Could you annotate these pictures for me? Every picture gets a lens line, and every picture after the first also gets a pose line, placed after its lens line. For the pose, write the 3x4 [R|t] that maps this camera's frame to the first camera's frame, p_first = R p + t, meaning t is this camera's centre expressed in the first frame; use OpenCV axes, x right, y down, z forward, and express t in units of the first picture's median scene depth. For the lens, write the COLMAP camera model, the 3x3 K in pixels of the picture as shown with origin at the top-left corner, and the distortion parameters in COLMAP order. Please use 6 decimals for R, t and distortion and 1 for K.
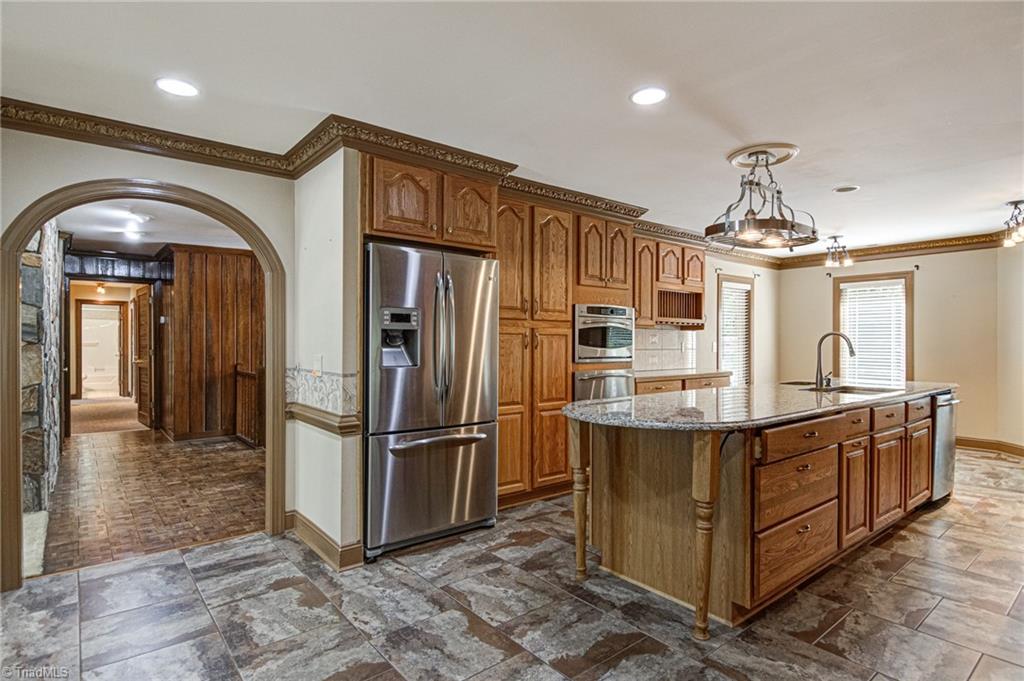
lens RADIAL K [[540.1, 0, 506.5], [0, 540.1, 344.2], [0, 0, 1]] dist [0.009240, -0.014304]
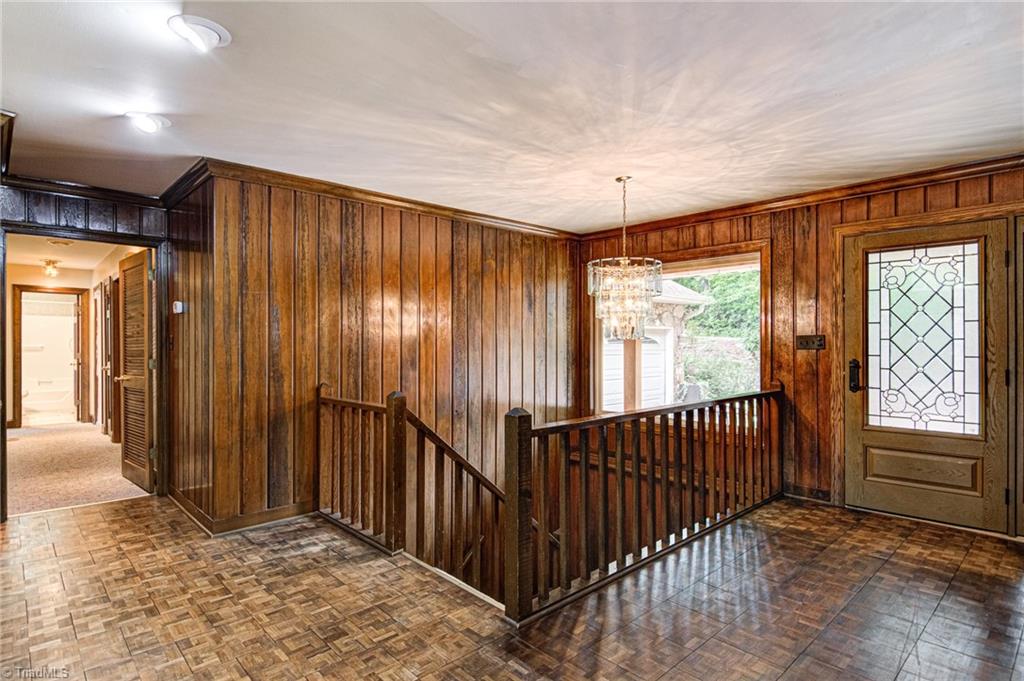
lens RADIAL K [[540.1, 0, 506.6], [0, 540.1, 343.8], [0, 0, 1]] dist [0.009240, -0.014304]
pose [[0.997400, -0.002133, 0.072038, -0.346899], [0.002474, 0.999986, -0.004633, -0.003379], [-0.072027, 0.004800, 0.997391, 0.426338]]
